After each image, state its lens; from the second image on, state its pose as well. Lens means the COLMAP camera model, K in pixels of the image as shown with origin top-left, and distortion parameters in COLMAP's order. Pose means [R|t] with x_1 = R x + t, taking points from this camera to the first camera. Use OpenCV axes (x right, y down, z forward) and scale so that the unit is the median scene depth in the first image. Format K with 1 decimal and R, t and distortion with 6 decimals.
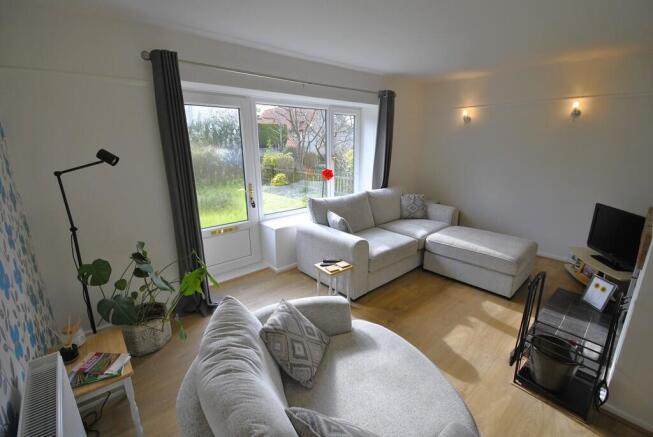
lens RADIAL K [[290.0, 0, 328.3], [0, 290.0, 221.3], [0, 0, 1]] dist [0.004897, -0.006305]
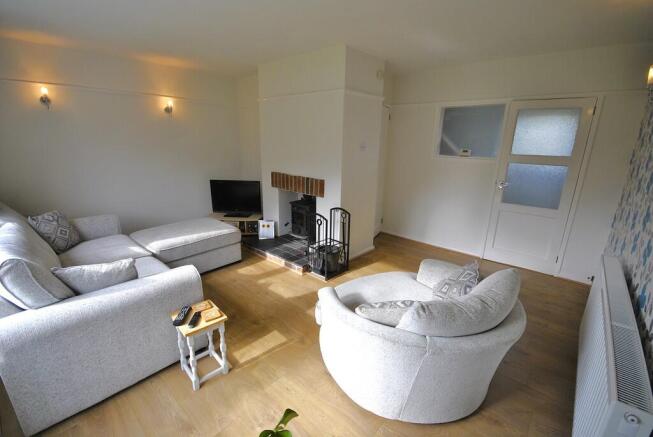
lens RADIAL K [[290.0, 0, 328.3], [0, 290.0, 221.3], [0, 0, 1]] dist [0.004897, -0.006305]
pose [[-0.103402, -0.277947, 0.955015, -0.532662], [0.240522, 0.924678, 0.295160, -0.160218], [-0.965120, 0.260223, -0.028761, 0.585472]]
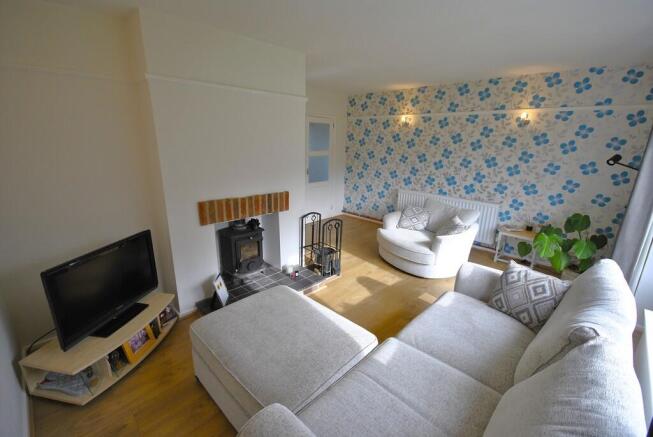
lens RADIAL K [[290.0, 0, 328.3], [0, 290.0, 221.3], [0, 0, 1]] dist [0.004897, -0.006305]
pose [[-0.997880, -0.006692, -0.064736, 0.513794], [-0.039388, 0.853940, 0.518879, -0.432022], [0.051808, 0.520329, -0.852393, 1.475297]]
